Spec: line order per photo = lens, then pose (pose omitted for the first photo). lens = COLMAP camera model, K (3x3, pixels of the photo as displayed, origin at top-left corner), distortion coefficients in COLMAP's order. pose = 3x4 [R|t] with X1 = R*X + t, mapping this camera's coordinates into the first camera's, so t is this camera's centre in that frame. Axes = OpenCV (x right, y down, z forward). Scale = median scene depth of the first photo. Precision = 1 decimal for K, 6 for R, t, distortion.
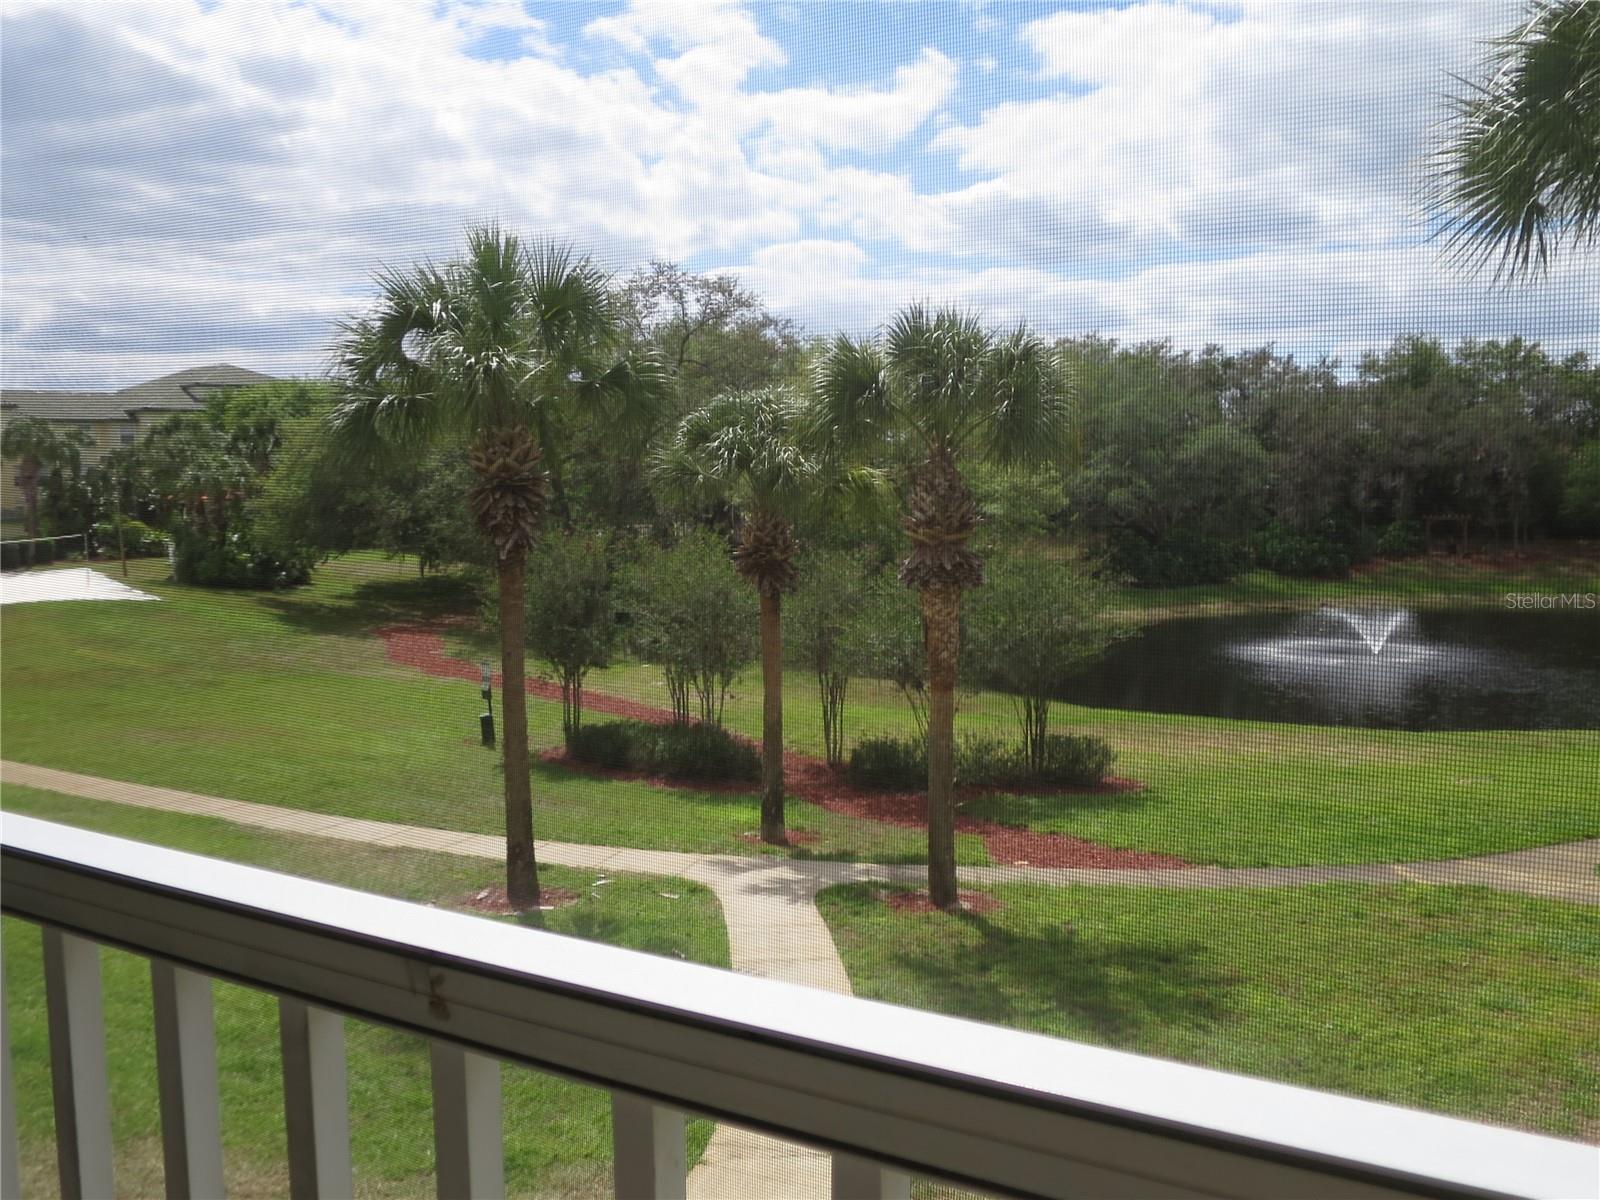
lens RADIAL K [[1432.8, 0, 796.1], [0, 1432.8, 594.2], [0, 0, 1]] dist [-0.037745, -0.004357]
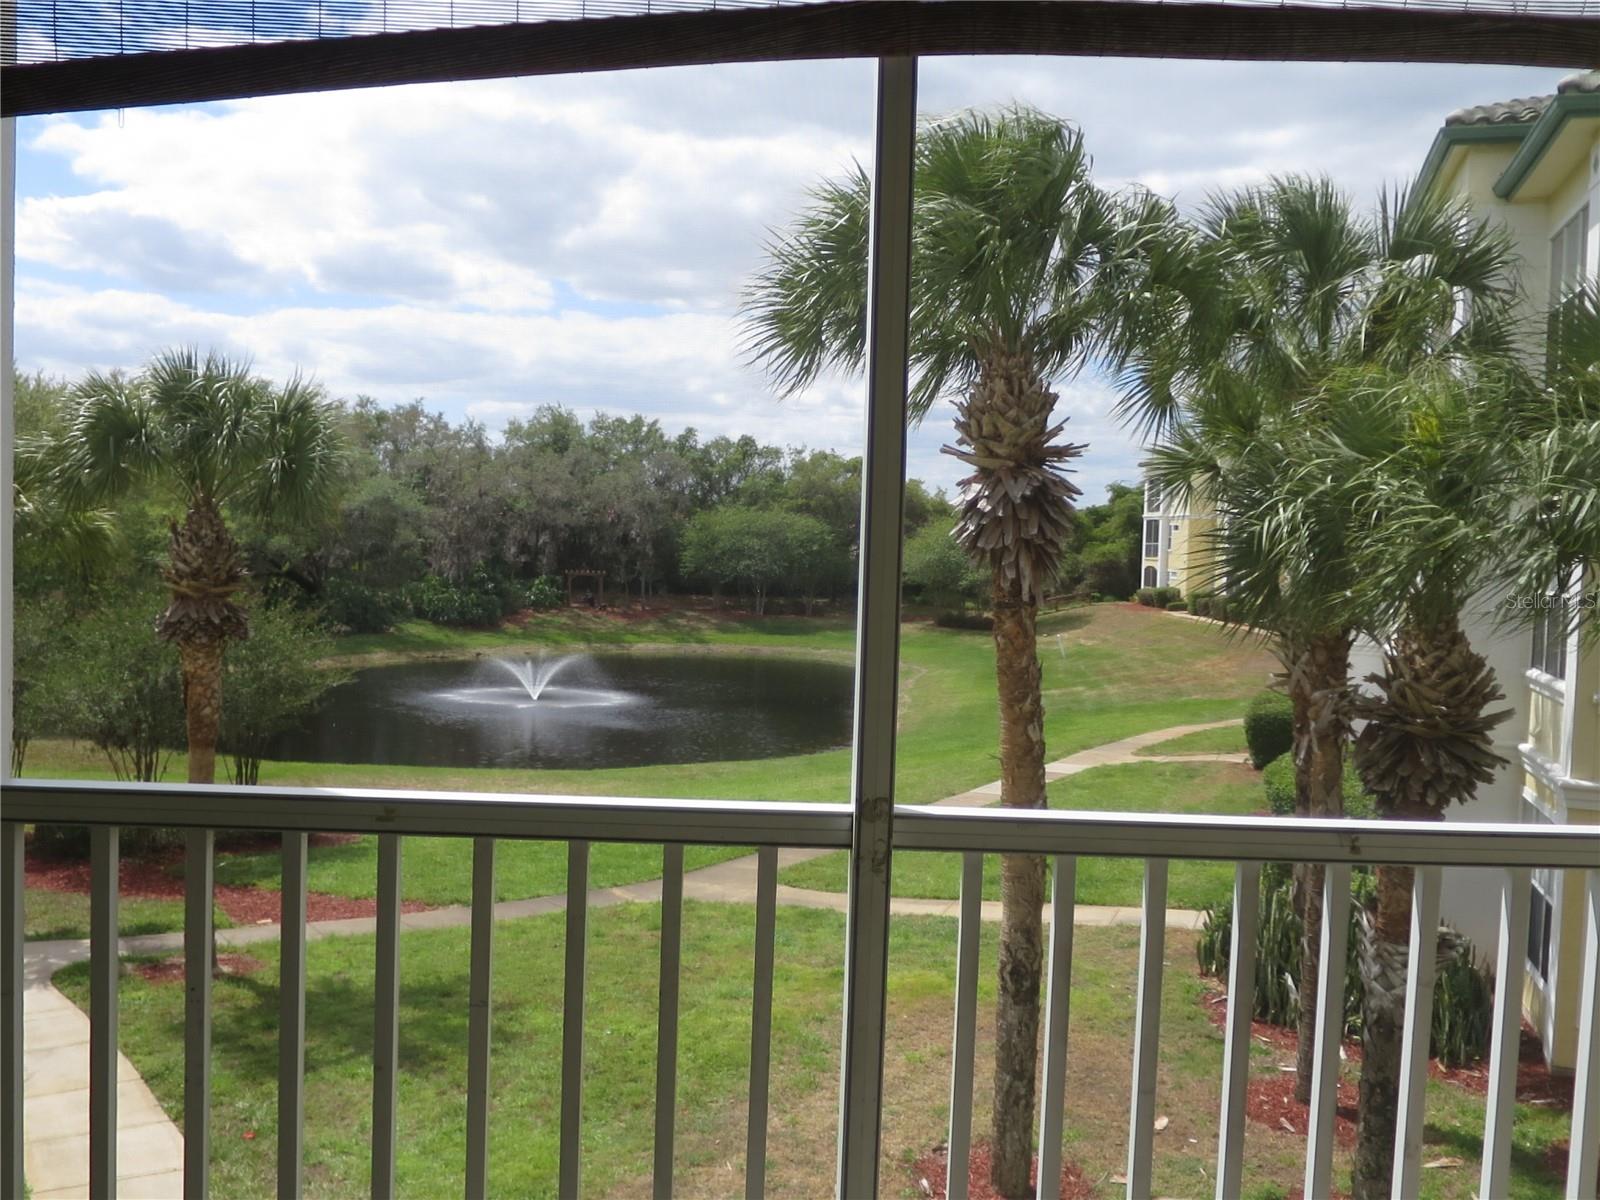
lens RADIAL K [[1432.8, 0, 796.1], [0, 1432.8, 594.2], [0, 0, 1]] dist [-0.037745, -0.004357]
pose [[0.829797, 0.015528, 0.557850, -0.067370], [0.003606, 0.999443, -0.033184, -0.002133], [-0.558054, 0.029547, 0.829278, -0.015181]]
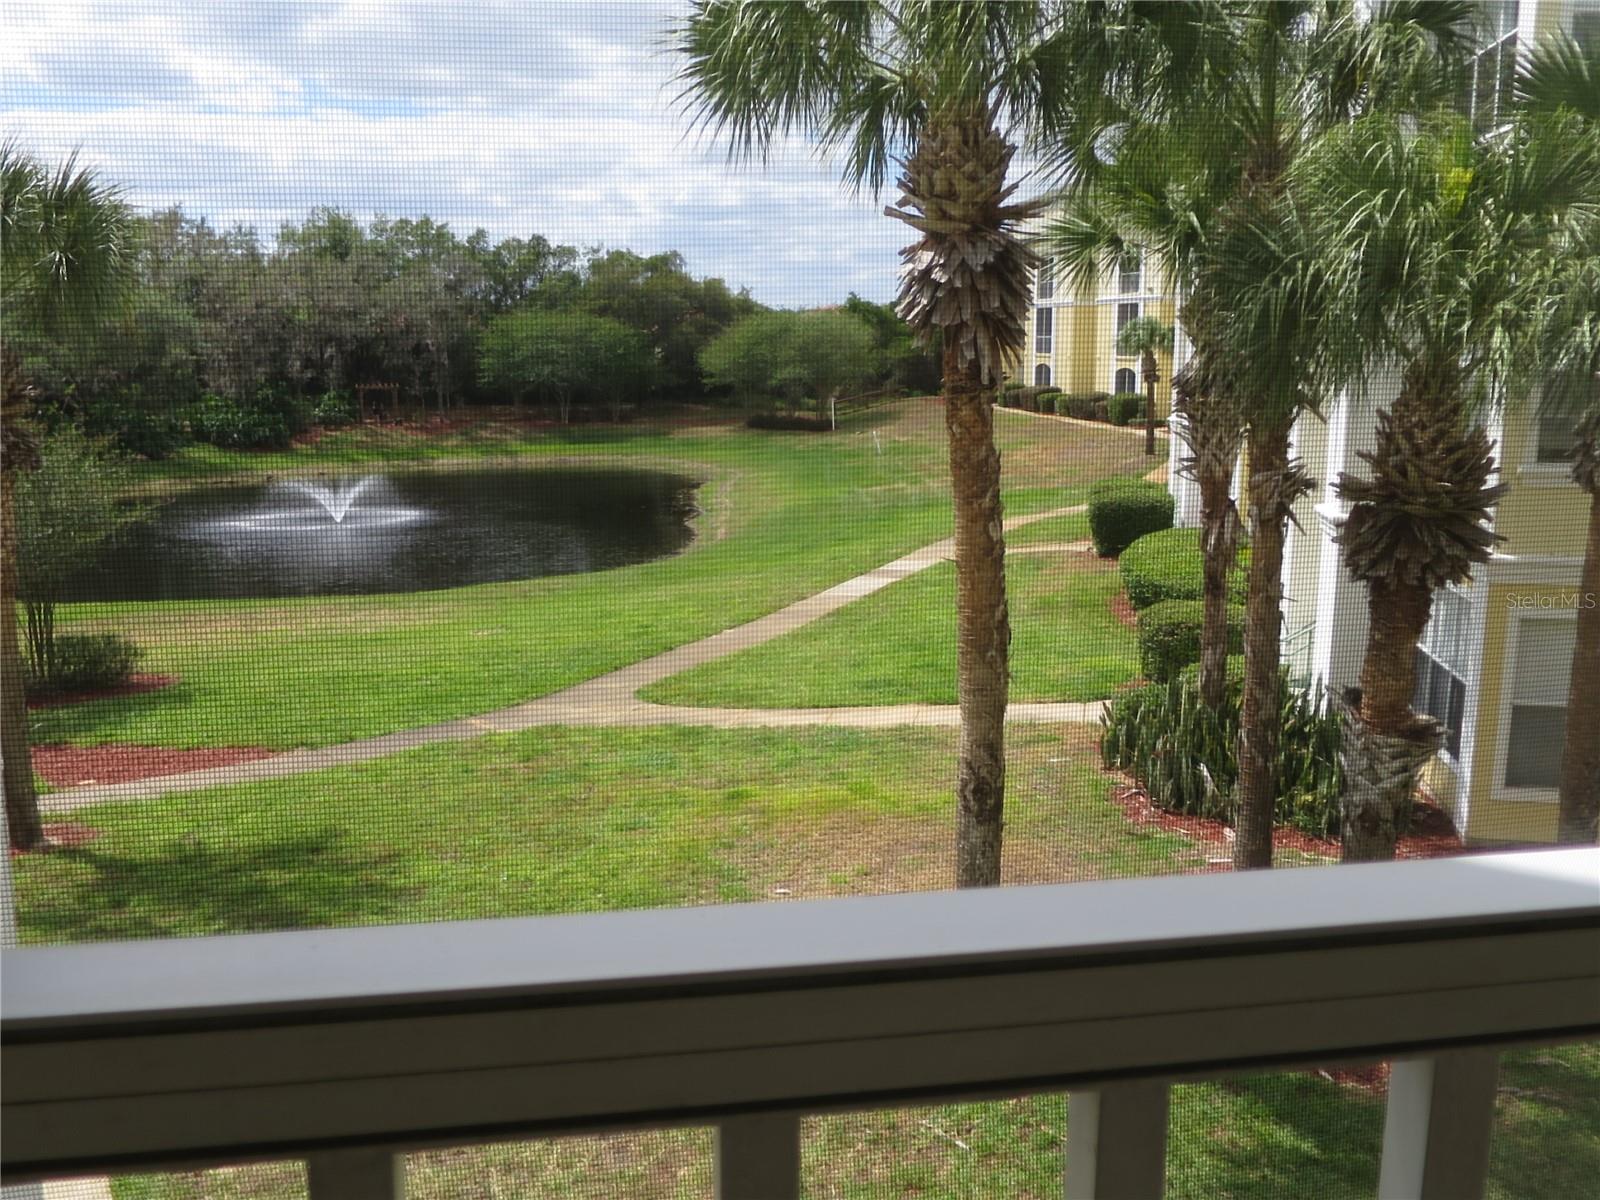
lens RADIAL K [[1432.8, 0, 796.1], [0, 1432.8, 594.2], [0, 0, 1]] dist [-0.037745, -0.004357]
pose [[0.741258, -0.103225, 0.663235, -0.067216], [0.043751, 0.993433, 0.105718, -0.001003], [-0.669793, -0.049347, 0.740907, 0.047642]]
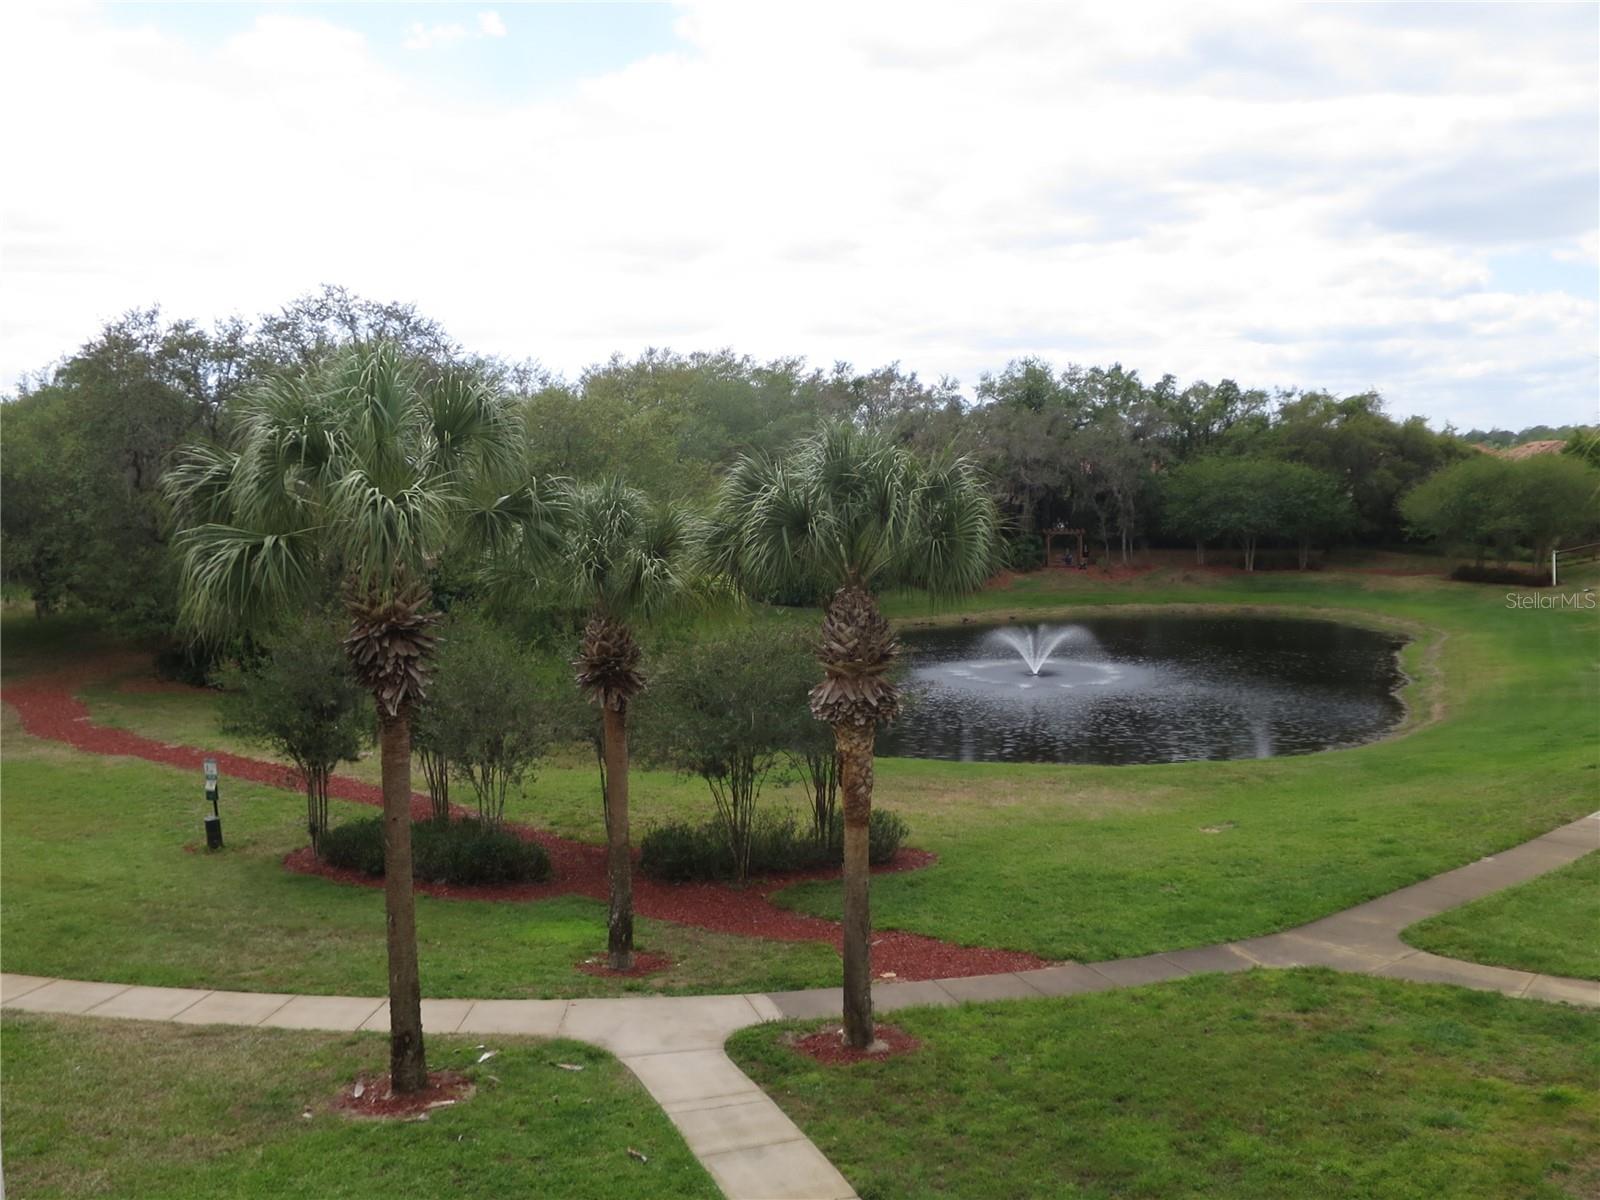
lens RADIAL K [[1432.8, 0, 796.1], [0, 1432.8, 594.2], [0, 0, 1]] dist [-0.037745, -0.004357]
pose [[0.959311, -0.020489, 0.281607, -0.133379], [0.018970, 0.999787, 0.008120, -0.063083], [-0.281714, -0.002448, 0.959495, 0.060176]]
